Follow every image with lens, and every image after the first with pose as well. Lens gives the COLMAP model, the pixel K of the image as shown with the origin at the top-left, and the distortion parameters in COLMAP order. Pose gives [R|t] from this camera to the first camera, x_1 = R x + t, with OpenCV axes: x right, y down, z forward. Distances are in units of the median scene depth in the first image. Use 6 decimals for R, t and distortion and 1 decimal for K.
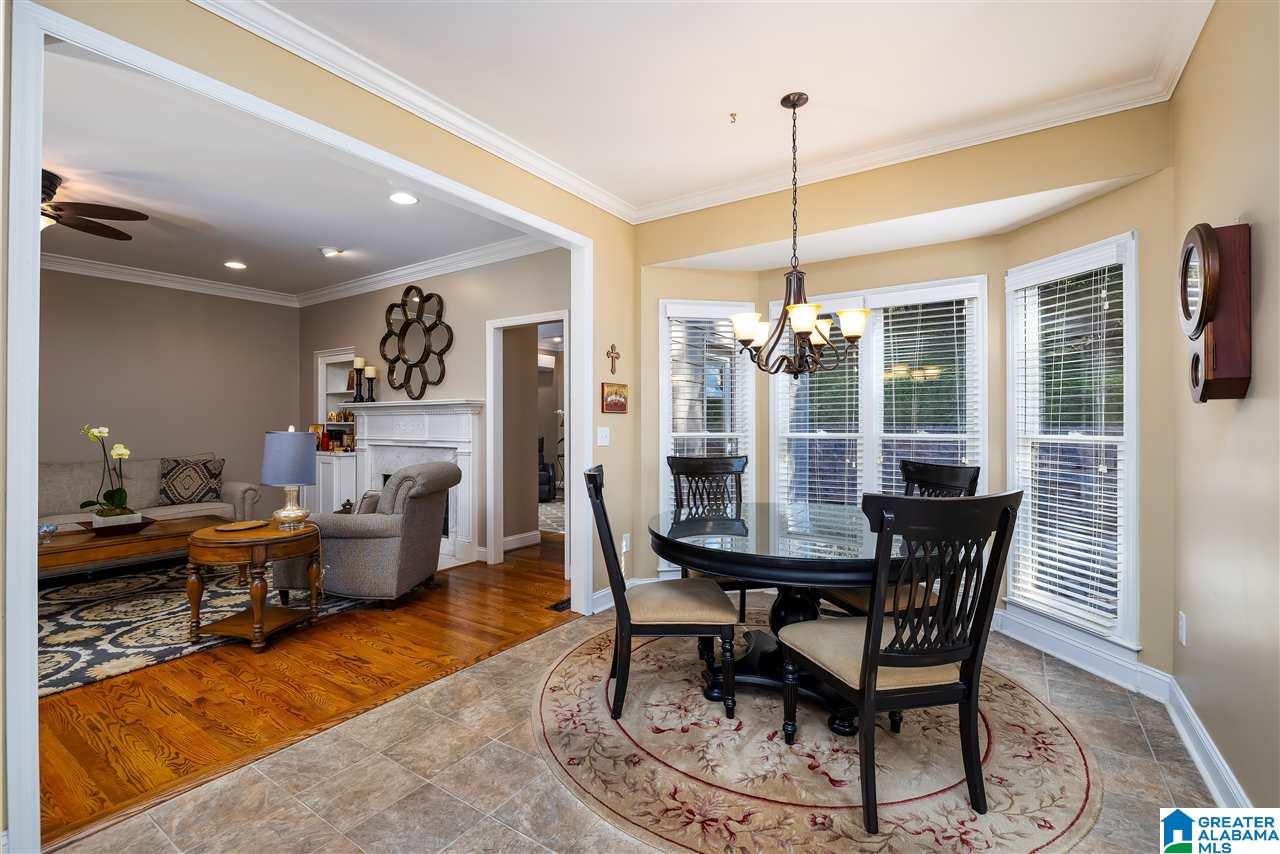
lens RADIAL K [[574.2, 0, 643.0], [0, 574.2, 423.2], [0, 0, 1]] dist [0.001434, -0.000181]
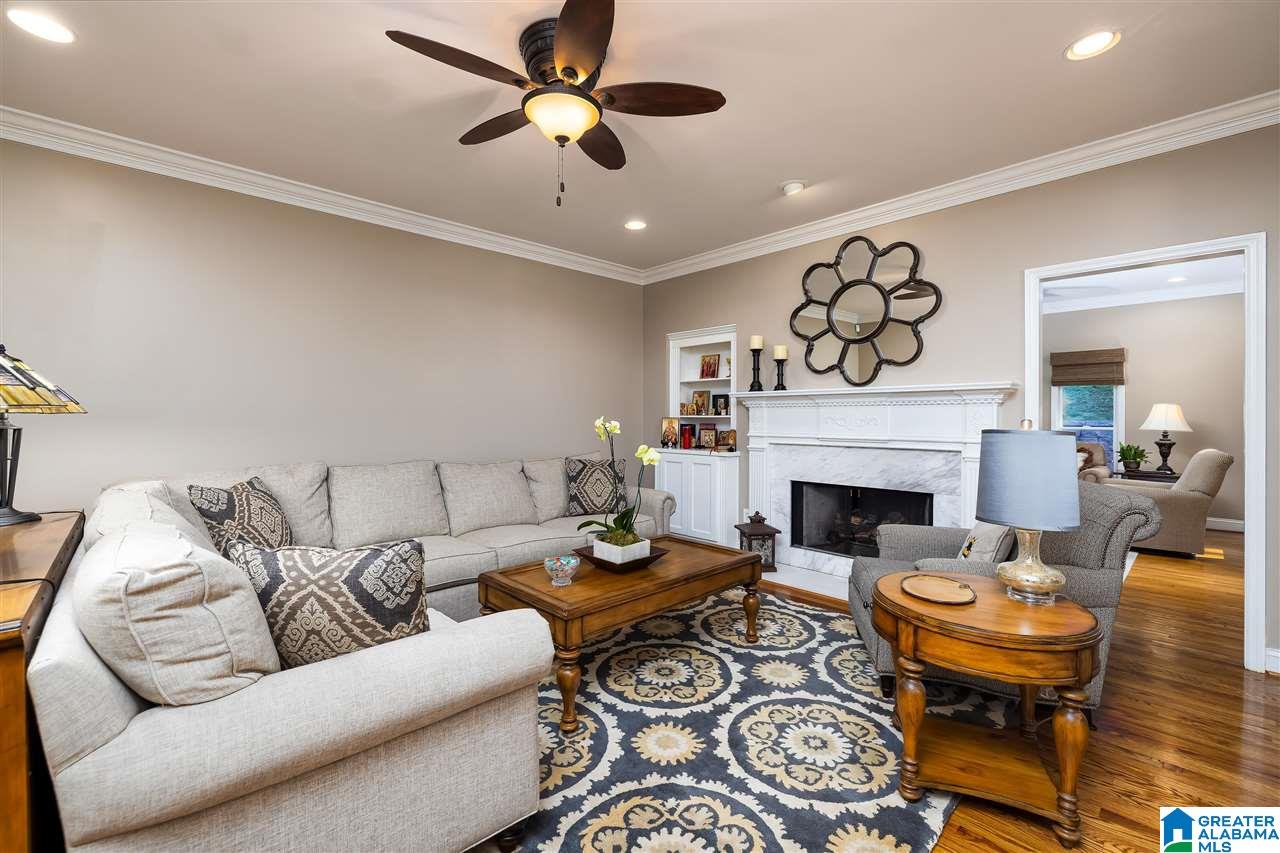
lens RADIAL K [[539.9, 0, 645.1], [0, 539.9, 419.9], [0, 0, 1]] dist [-0.009355, 0.000418]
pose [[0.977579, 0.003971, -0.210534, -0.738146], [-0.002996, 0.999983, 0.004950, 0.002318], [0.210550, -0.004208, 0.977574, 0.336900]]
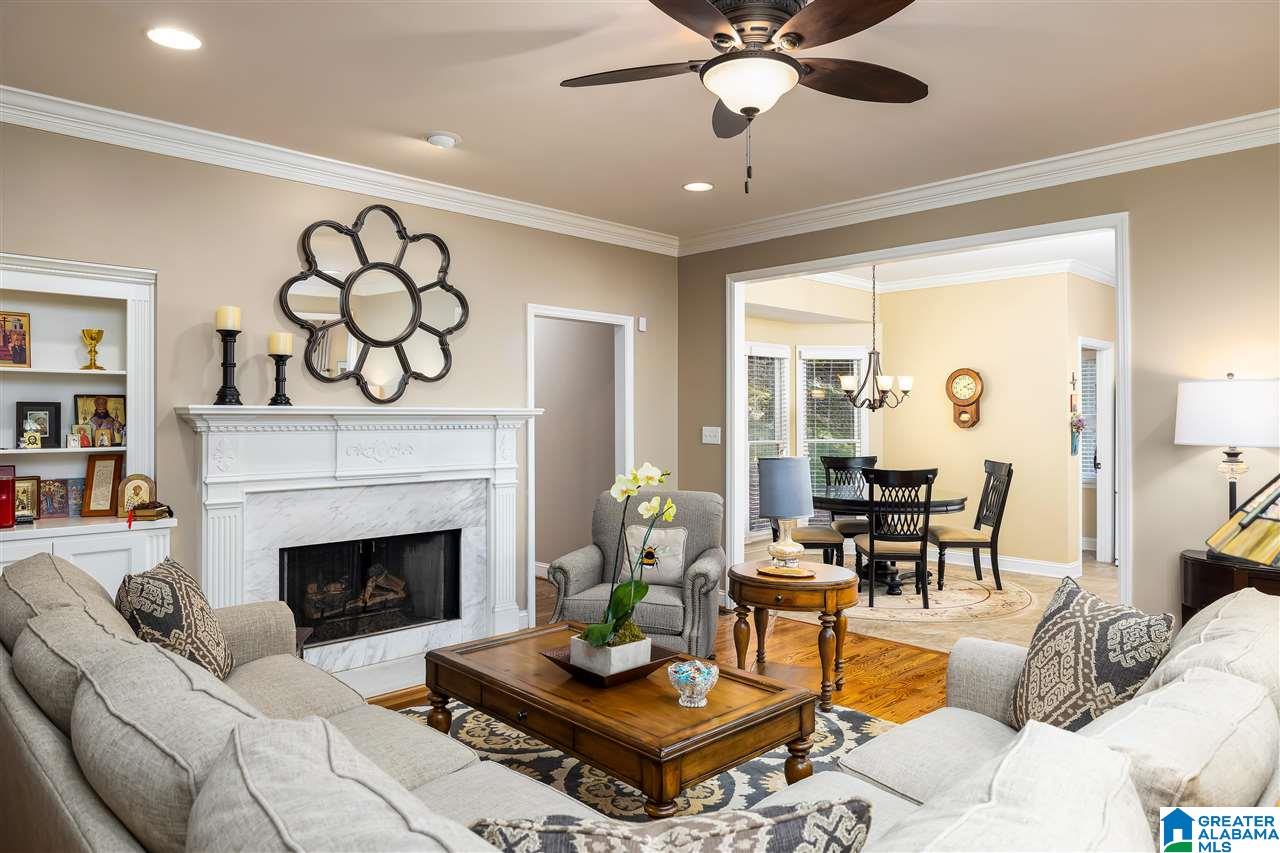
lens RADIAL K [[792.8, 0, 644.3], [0, 792.8, 414.0], [0, 0, 1]] dist [-0.000045, 0.000163]
pose [[0.211746, 0.006987, 0.977300, -1.578230], [-0.002646, 0.999975, -0.006576, -0.036441], [-0.977321, -0.001193, 0.211759, 0.810915]]
